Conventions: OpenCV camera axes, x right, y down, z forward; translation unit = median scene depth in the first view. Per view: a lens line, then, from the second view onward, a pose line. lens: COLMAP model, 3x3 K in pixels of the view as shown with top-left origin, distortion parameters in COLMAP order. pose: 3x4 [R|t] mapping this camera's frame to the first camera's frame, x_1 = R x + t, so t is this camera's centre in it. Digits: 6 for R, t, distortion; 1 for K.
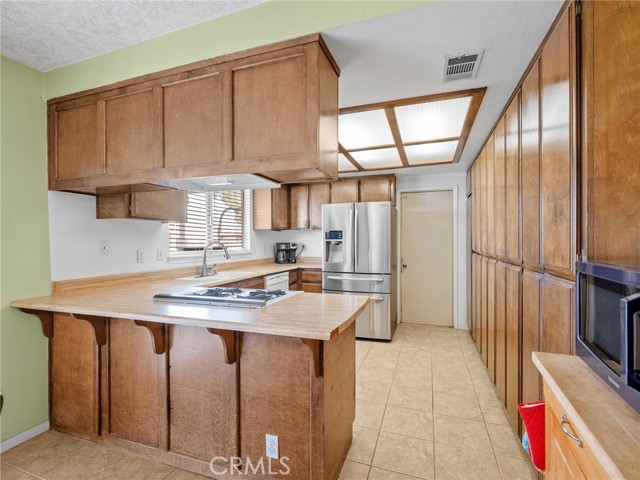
lens RADIAL K [[321.9, 0, 317.9], [0, 321.9, 240.2], [0, 0, 1]] dist [0.002742, -0.000291]
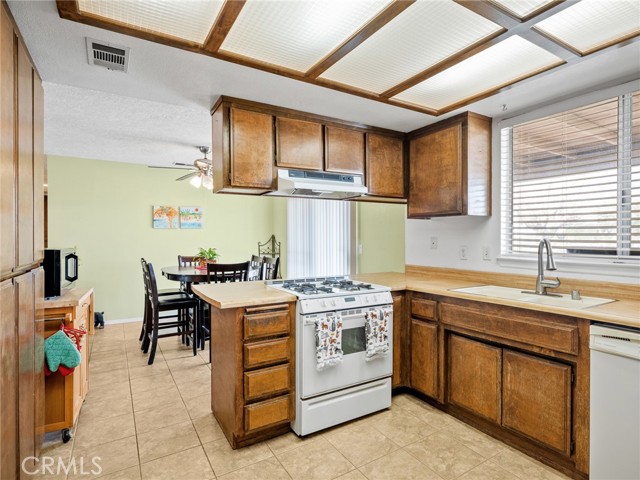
lens RADIAL K [[349.7, 0, 320.8], [0, 349.7, 240.4], [0, 0, 1]] dist [0.005418, 0.000968]
pose [[-0.649118, 0.006199, -0.760662, 0.638175], [0.001333, 0.999975, 0.007012, 0.003752], [0.760686, 0.003538, -0.649110, 1.654256]]
